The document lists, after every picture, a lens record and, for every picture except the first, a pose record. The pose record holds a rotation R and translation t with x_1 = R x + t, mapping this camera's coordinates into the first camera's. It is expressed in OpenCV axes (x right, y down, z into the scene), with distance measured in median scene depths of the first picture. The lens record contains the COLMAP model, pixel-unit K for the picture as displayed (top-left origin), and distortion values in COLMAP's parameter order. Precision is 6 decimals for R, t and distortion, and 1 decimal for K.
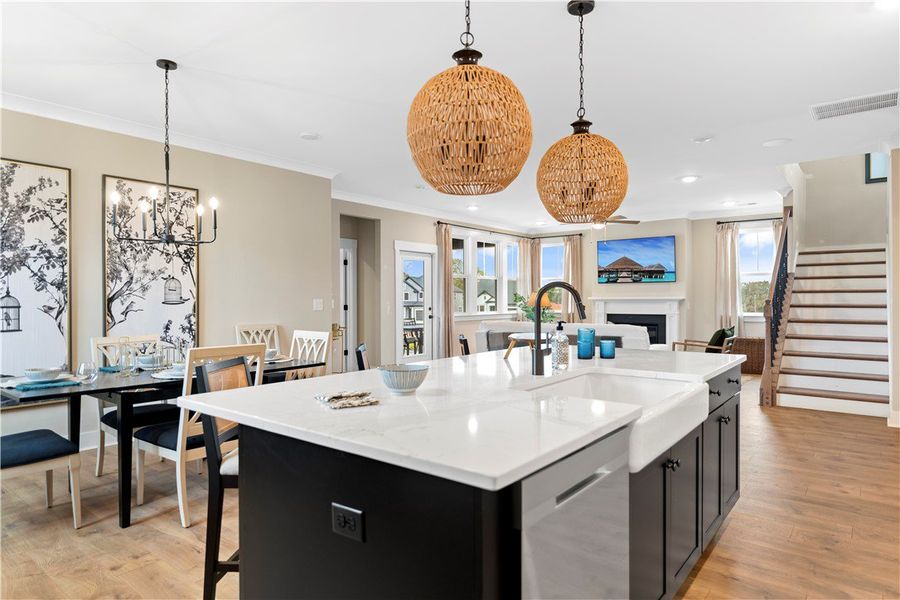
lens RADIAL K [[537.8, 0, 450.4], [0, 537.8, 305.5], [0, 0, 1]] dist [0.001933, -0.000489]
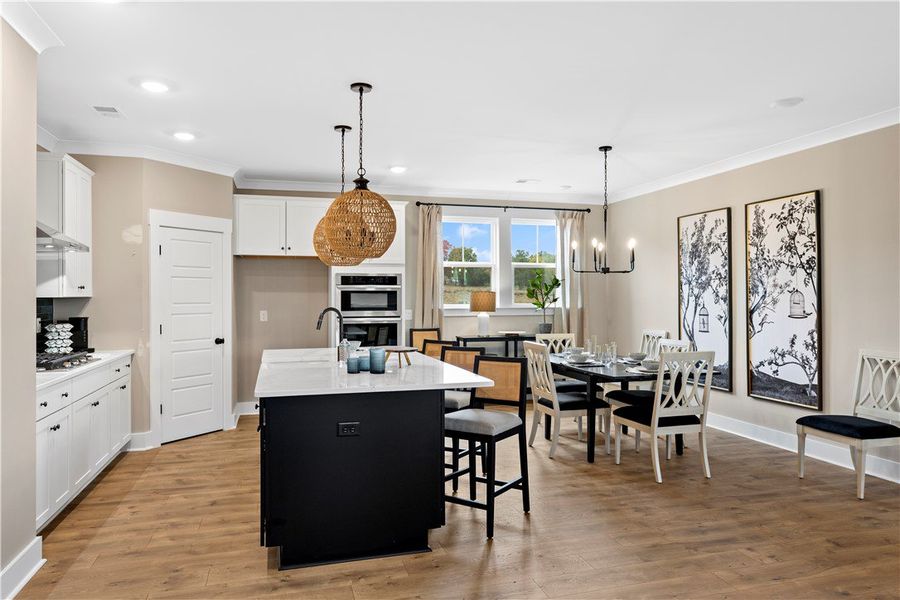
lens RADIAL K [[617.9, 0, 452.4], [0, 617.9, 292.9], [0, 0, 1]] dist [-0.001080, 0.001885]
pose [[-0.592378, 0.001729, -0.805658, 0.782860], [-0.007090, 0.999948, 0.007359, -0.054640], [0.805629, 0.010071, -0.592335, 1.239472]]
